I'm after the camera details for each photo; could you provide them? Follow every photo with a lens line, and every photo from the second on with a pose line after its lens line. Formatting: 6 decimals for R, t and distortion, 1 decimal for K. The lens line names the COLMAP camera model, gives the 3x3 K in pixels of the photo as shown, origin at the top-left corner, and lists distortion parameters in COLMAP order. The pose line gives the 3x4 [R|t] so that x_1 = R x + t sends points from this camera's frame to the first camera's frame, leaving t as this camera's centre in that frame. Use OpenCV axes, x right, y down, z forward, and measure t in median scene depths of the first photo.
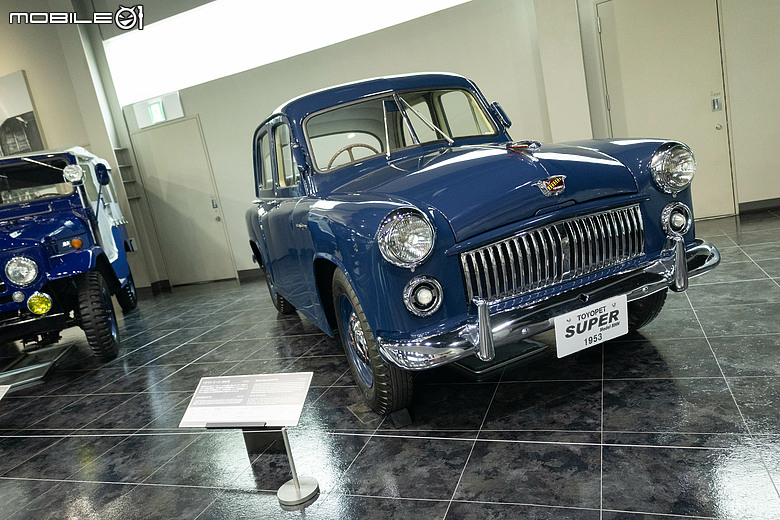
lens RADIAL K [[549.1, 0, 390.0], [0, 549.1, 260.0], [0, 0, 1]] dist [0.003855, 0.002475]
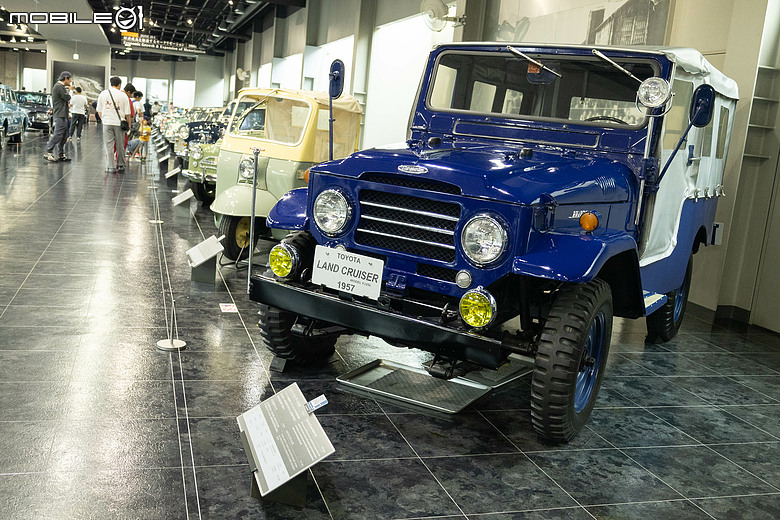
lens RADIAL K [[764.8, 0, 390.0], [0, 764.8, 260.0], [0, 0, 1]] dist [0.008704, 0.016650]
pose [[0.585754, 0.370115, -0.721046, -0.112309], [-0.339750, 0.919834, 0.196151, -0.062163], [0.735841, 0.130080, 0.664543, 0.308099]]
